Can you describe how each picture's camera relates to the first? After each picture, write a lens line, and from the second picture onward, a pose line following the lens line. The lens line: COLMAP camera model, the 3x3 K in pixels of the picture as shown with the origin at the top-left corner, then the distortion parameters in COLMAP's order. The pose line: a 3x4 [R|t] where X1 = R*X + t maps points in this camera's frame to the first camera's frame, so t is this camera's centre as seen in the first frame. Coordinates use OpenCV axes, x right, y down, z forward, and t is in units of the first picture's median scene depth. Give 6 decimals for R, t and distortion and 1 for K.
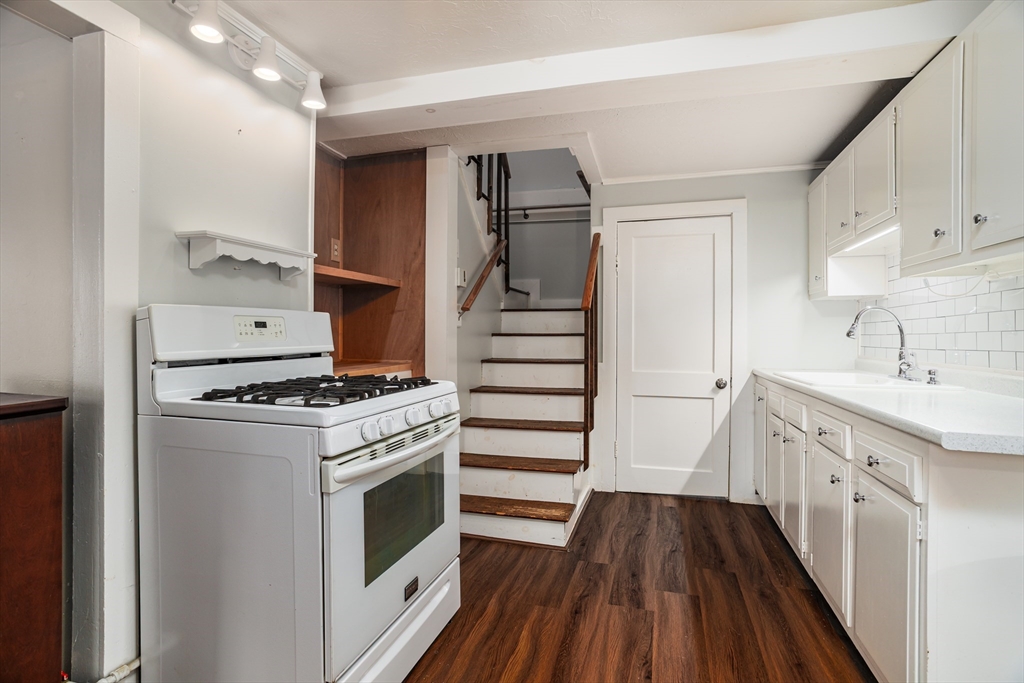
lens RADIAL K [[500.1, 0, 515.1], [0, 500.1, 338.2], [0, 0, 1]] dist [-0.031130, 0.016487]
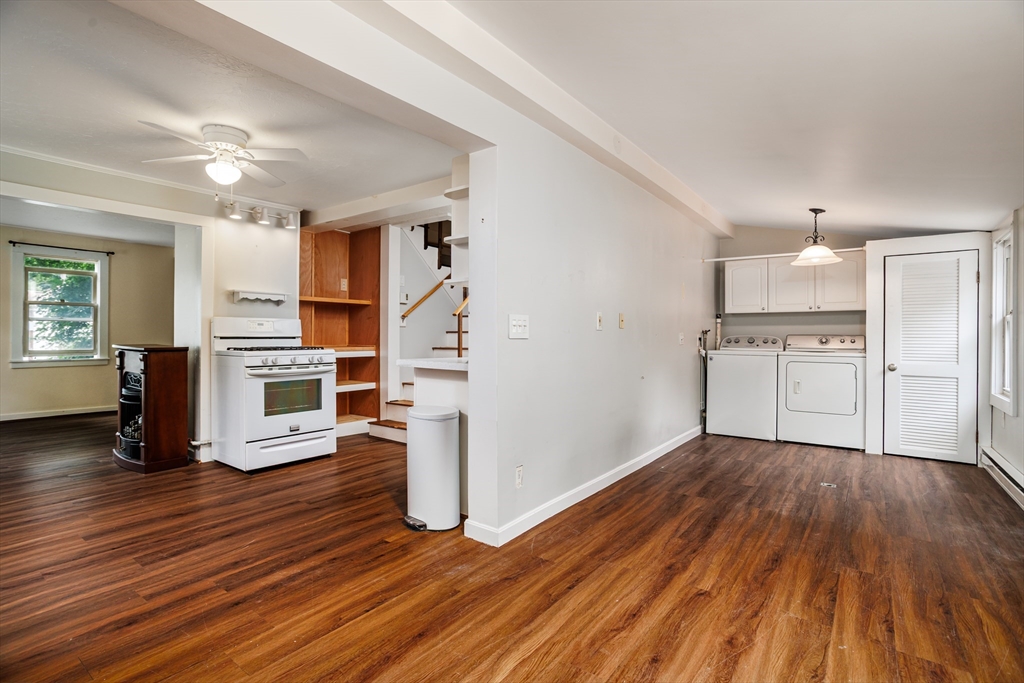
lens RADIAL K [[500.1, 0, 509.1], [0, 500.1, 341.2], [0, 0, 1]] dist [-0.031130, 0.016487]
pose [[0.929038, 0.000433, -0.369985, 0.896438], [-0.001859, 0.999992, -0.003498, 0.036920], [0.369981, 0.003938, 0.929031, -0.489332]]
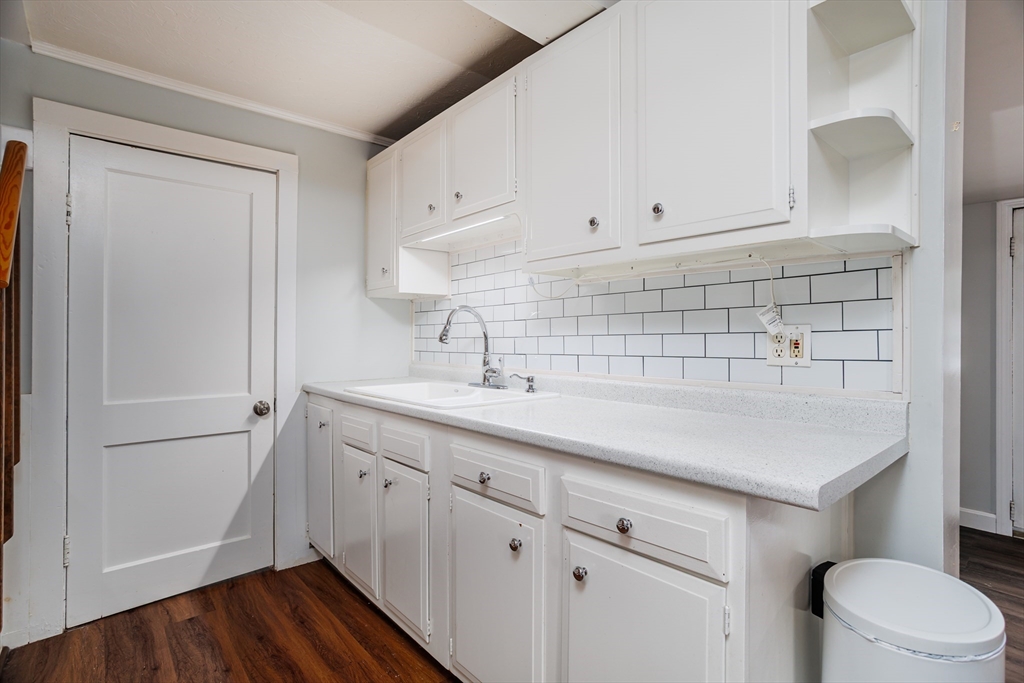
lens RADIAL K [[500.1, 0, 515.9], [0, 500.1, 335.2], [0, 0, 1]] dist [-0.031130, 0.016487]
pose [[0.549858, -0.002498, 0.835255, 0.027130], [0.008864, 0.999957, -0.002844, -0.007920], [-0.835211, 0.008968, 0.549856, 0.343267]]
